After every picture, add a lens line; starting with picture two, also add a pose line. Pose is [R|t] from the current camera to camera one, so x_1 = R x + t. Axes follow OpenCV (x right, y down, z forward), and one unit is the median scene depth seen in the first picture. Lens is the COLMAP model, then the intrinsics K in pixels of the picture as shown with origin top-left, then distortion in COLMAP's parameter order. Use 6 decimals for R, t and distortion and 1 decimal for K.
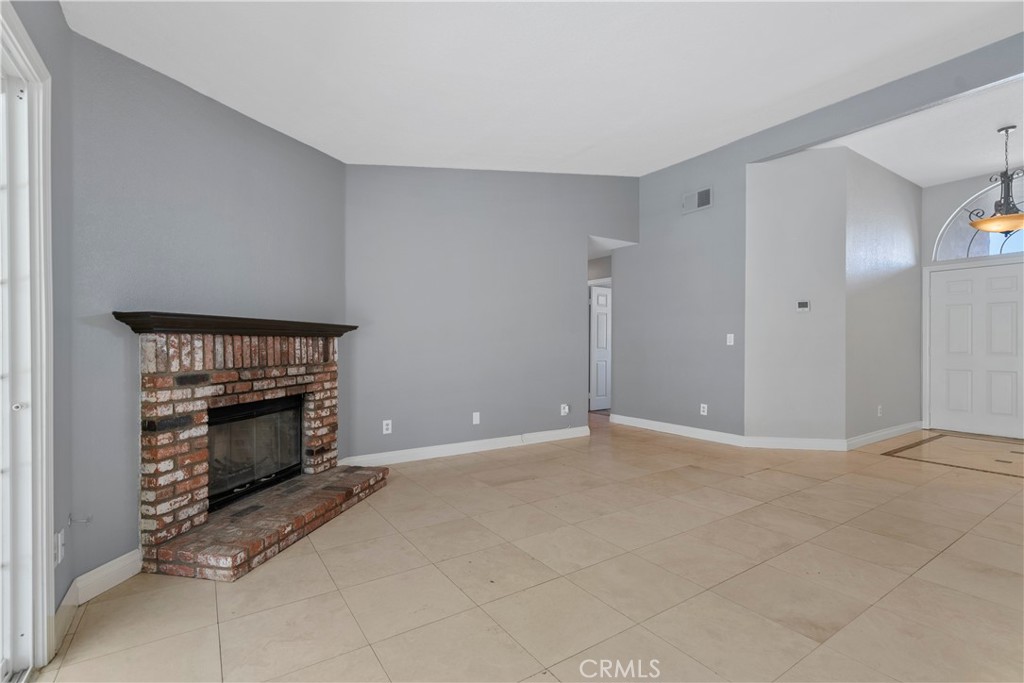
lens RADIAL K [[468.5, 0, 512.0], [0, 468.5, 341.5], [0, 0, 1]] dist [0.000196, 0.000443]
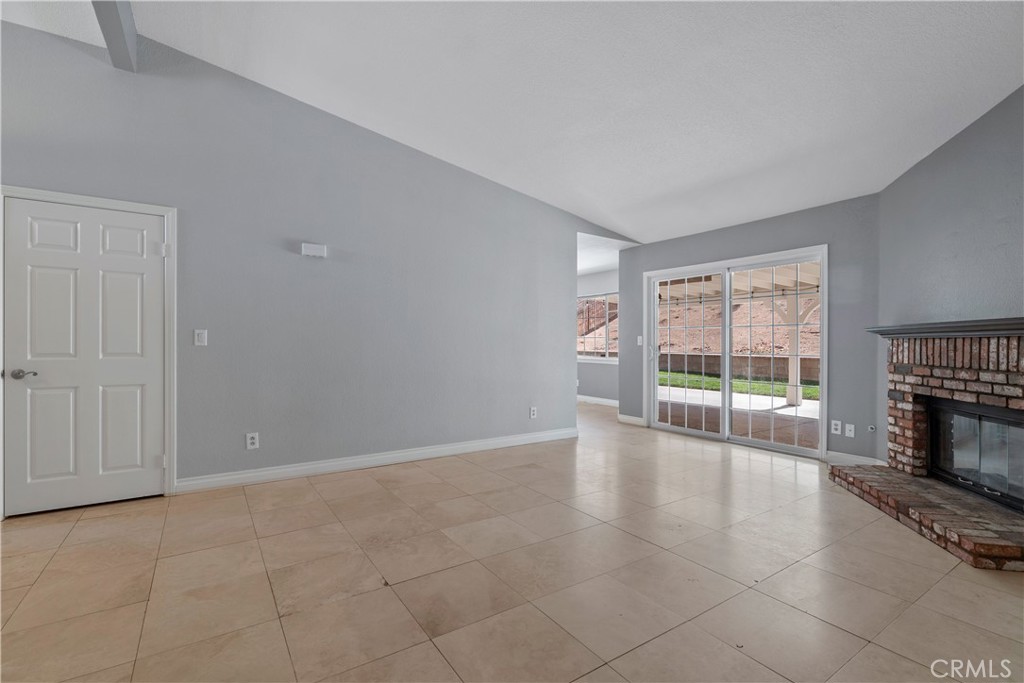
lens RADIAL K [[463.7, 0, 508.6], [0, 463.7, 344.4], [0, 0, 1]] dist [0.003238, 0.000391]
pose [[-0.999955, 0.001236, 0.009455, 0.427807], [0.001202, 0.999993, -0.003603, 0.005124], [-0.009459, -0.003592, -0.999949, 1.959330]]
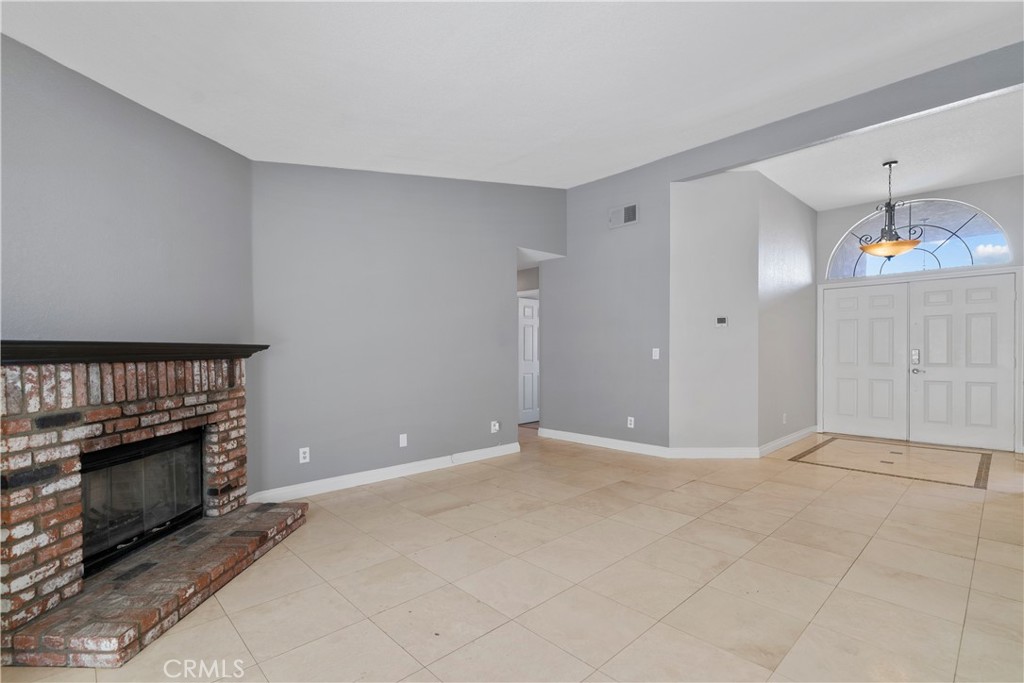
lens RADIAL K [[473.5, 0, 507.6], [0, 473.5, 354.5], [0, 0, 1]] dist [-0.001006, 0.000269]
pose [[0.986668, -0.007705, 0.162565, -0.037088], [0.005494, 0.999886, 0.014045, -0.031696], [-0.162655, -0.012965, 0.986598, 0.052442]]
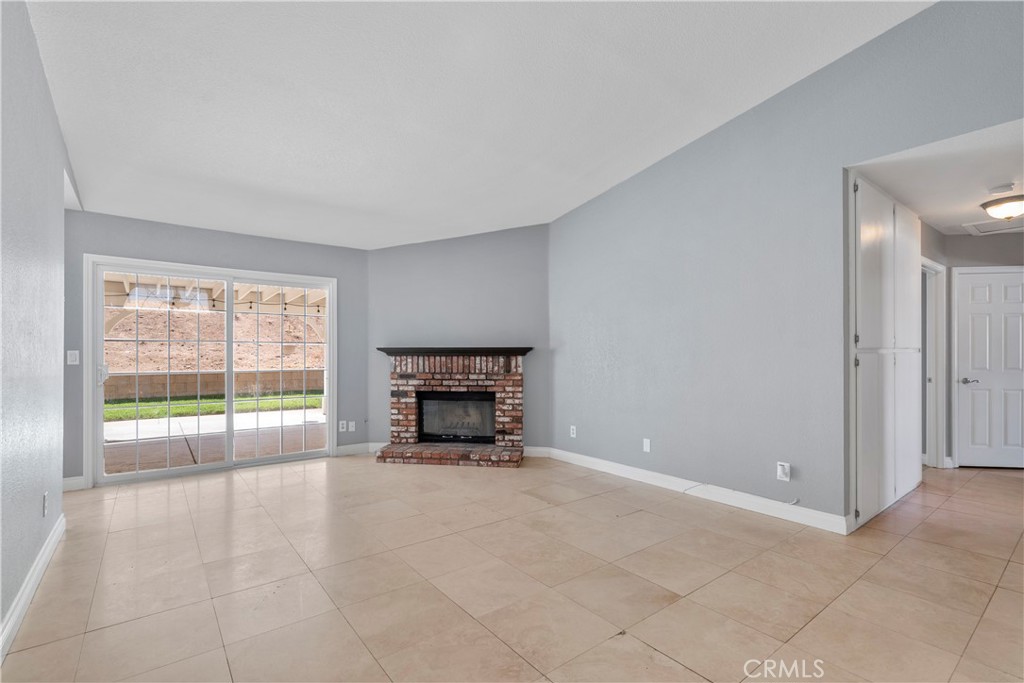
lens RADIAL K [[468.5, 0, 506.5], [0, 468.5, 353.0], [0, 0, 1]] dist [-0.003057, -0.000063]
pose [[0.062798, 0.000976, -0.998026, 1.253930], [0.004745, 0.999988, 0.001277, -0.024319], [0.998015, -0.004815, 0.062792, 1.060590]]
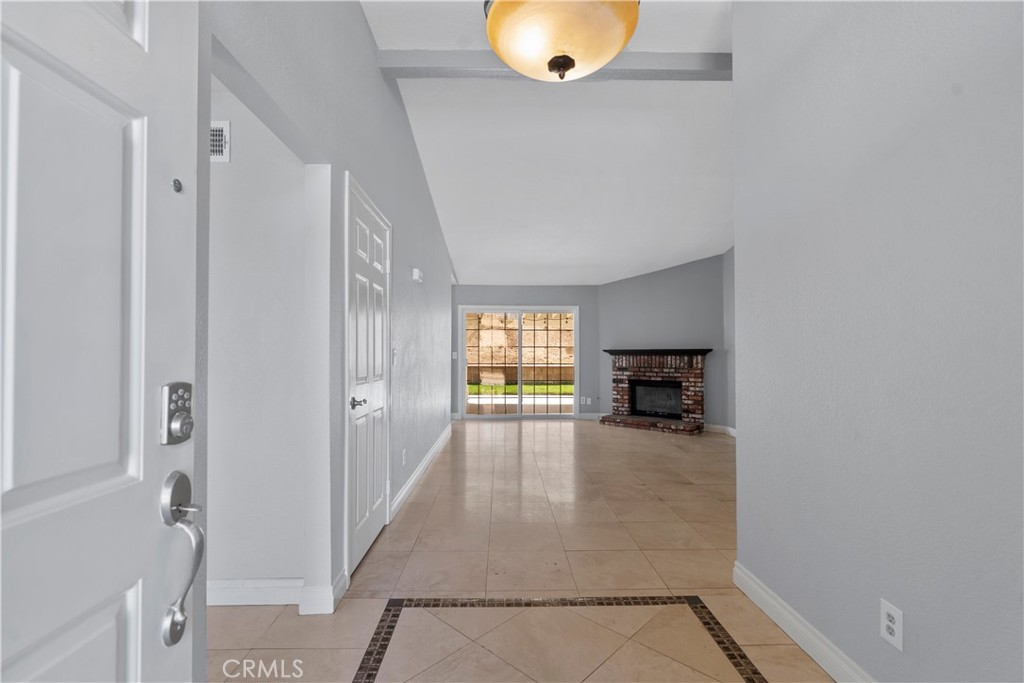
lens RADIAL K [[468.5, 0, 512.0], [0, 468.5, 341.5], [0, 0, 1]] dist [0.000196, 0.000443]
pose [[-0.535227, -0.019918, -0.844474, 1.997225], [0.005074, 0.999628, -0.026794, -0.022432], [0.844693, -0.018626, -0.534926, 1.674857]]
